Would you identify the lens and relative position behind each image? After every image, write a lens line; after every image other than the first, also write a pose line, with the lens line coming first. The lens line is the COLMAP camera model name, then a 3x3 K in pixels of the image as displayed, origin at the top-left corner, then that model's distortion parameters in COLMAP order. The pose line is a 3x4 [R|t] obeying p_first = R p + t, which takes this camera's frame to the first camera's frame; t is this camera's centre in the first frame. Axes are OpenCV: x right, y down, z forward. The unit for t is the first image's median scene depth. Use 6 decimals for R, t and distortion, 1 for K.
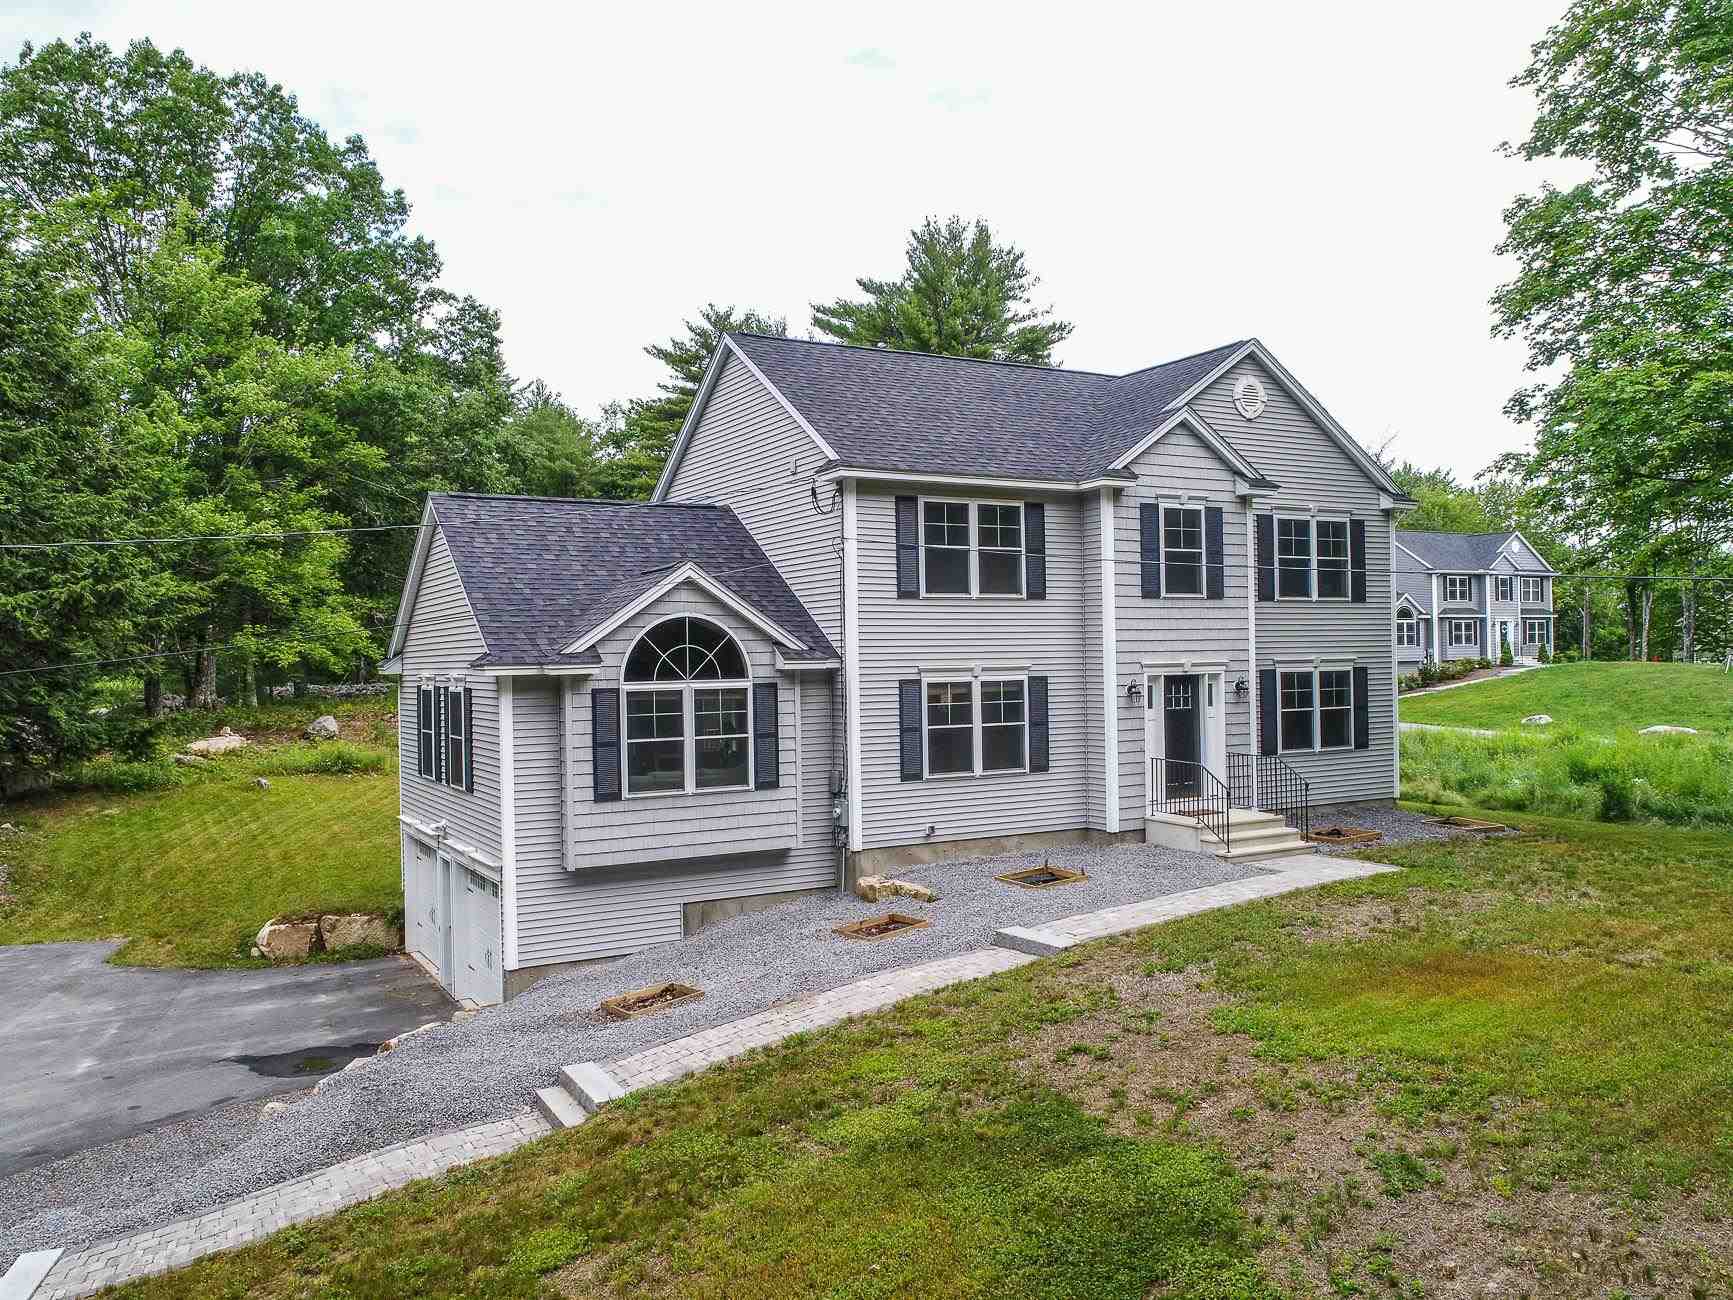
lens RADIAL K [[1294.9, 0, 866.5], [0, 1294.9, 650.0], [0, 0, 1]] dist [-0.006952, 0.002342]
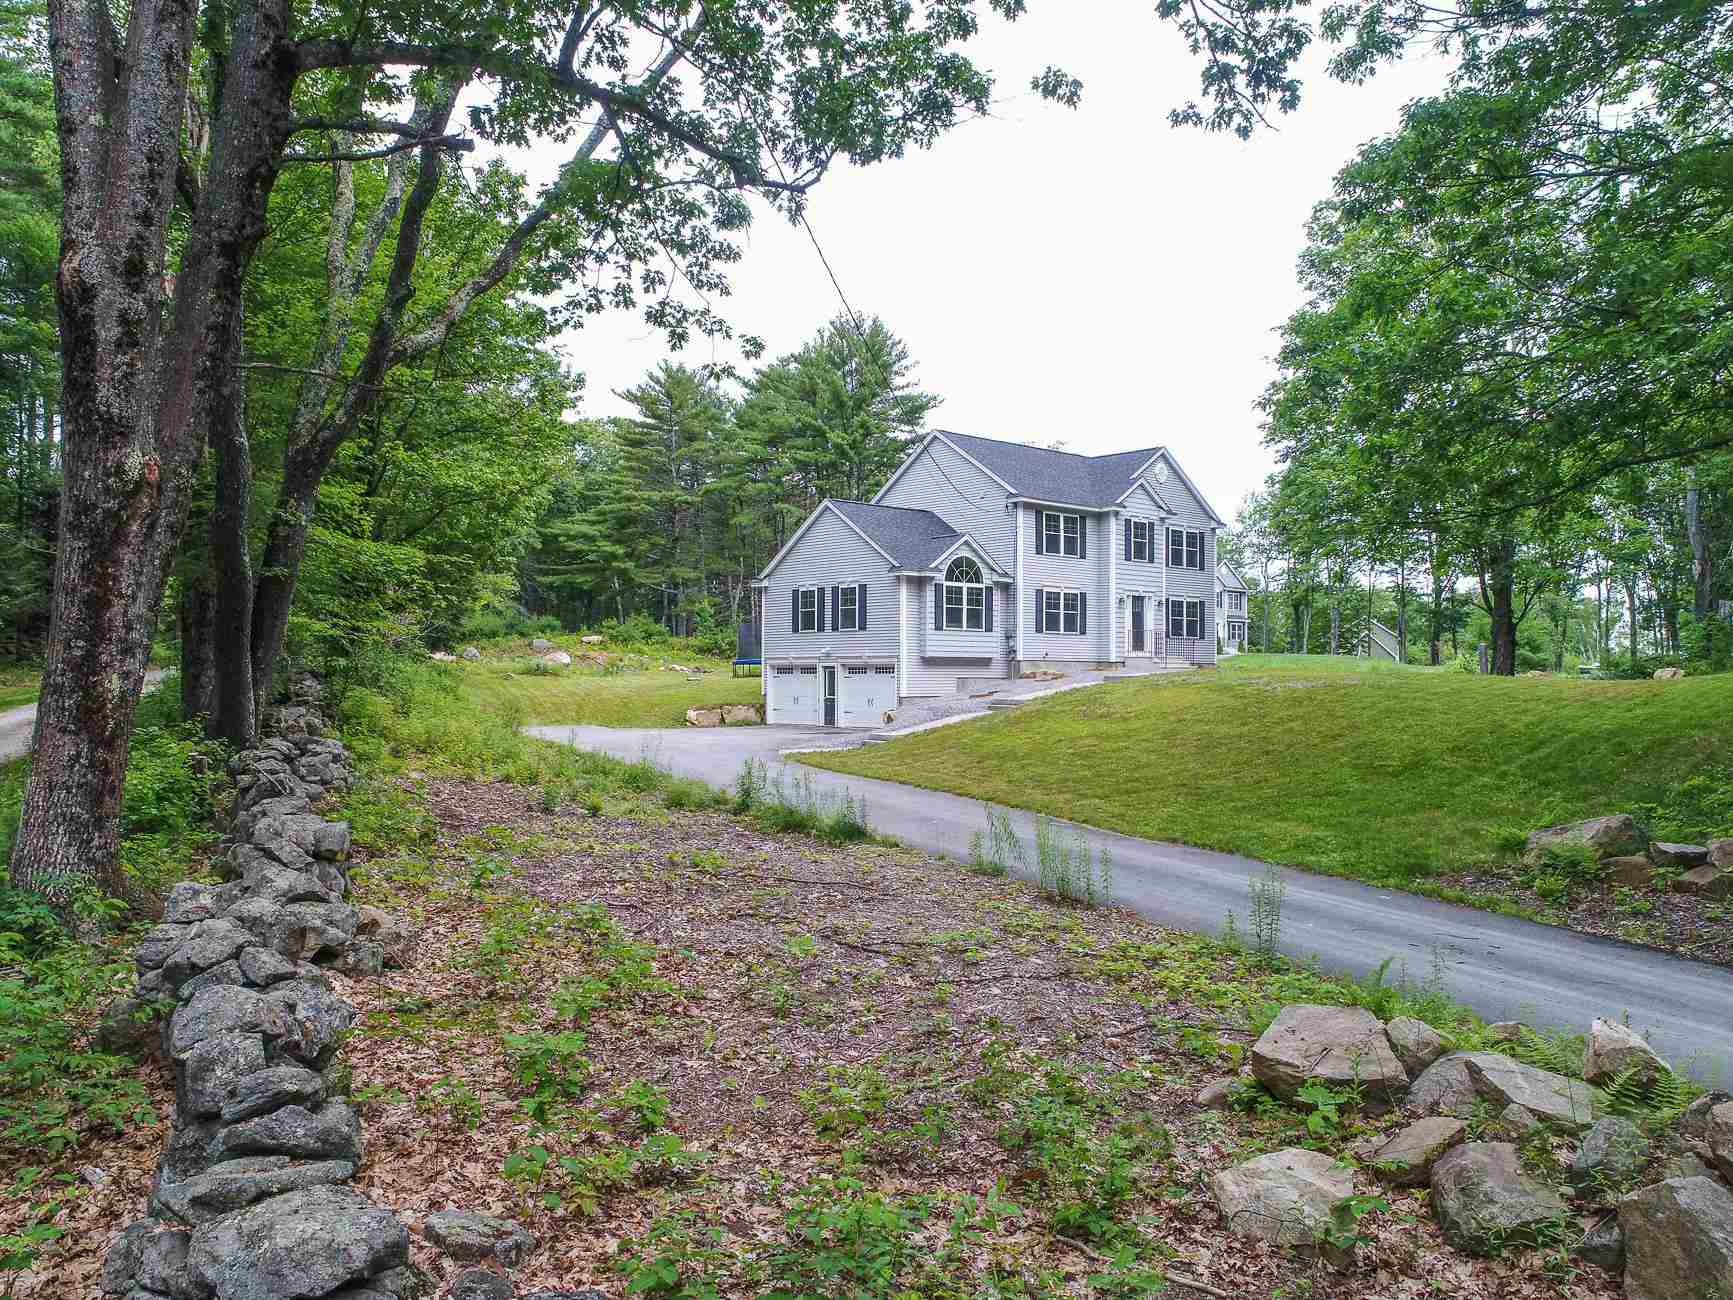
lens RADIAL K [[1244.8, 0, 866.5], [0, 1244.8, 650.0], [0, 0, 1]] dist [0.003664, 0.000602]
pose [[0.977674, 0.025134, 0.208617, -0.690916], [-0.022136, 0.999616, -0.016693, 0.165818], [-0.208957, 0.011703, 0.977855, -1.053066]]
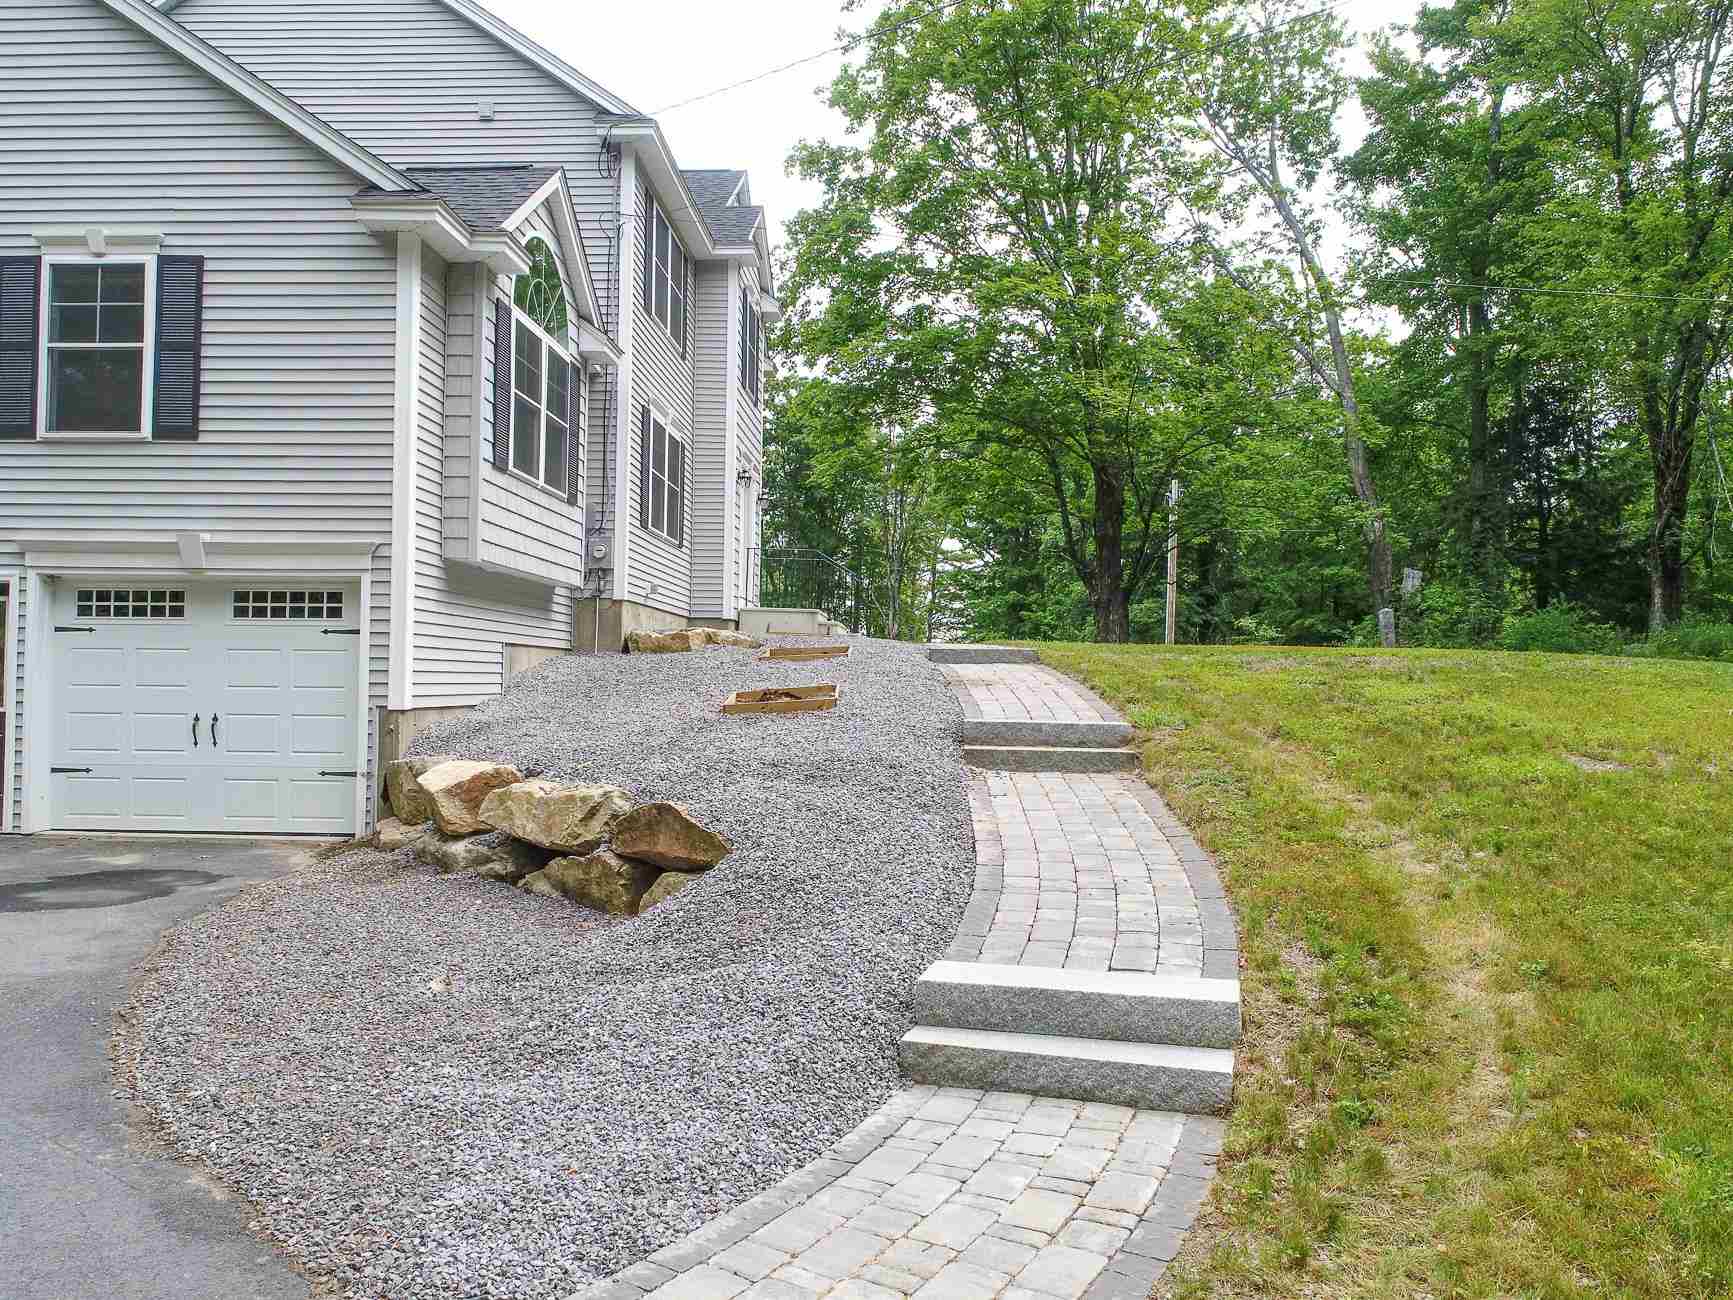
lens RADIAL K [[1244.8, 0, 866.5], [0, 1244.8, 650.0], [0, 0, 1]] dist [0.003664, 0.000602]
pose [[0.529710, 0.036074, 0.847411, -0.553014], [-0.024234, 0.999331, -0.027392, 0.190577], [-0.847832, -0.006026, 0.530230, 0.409763]]
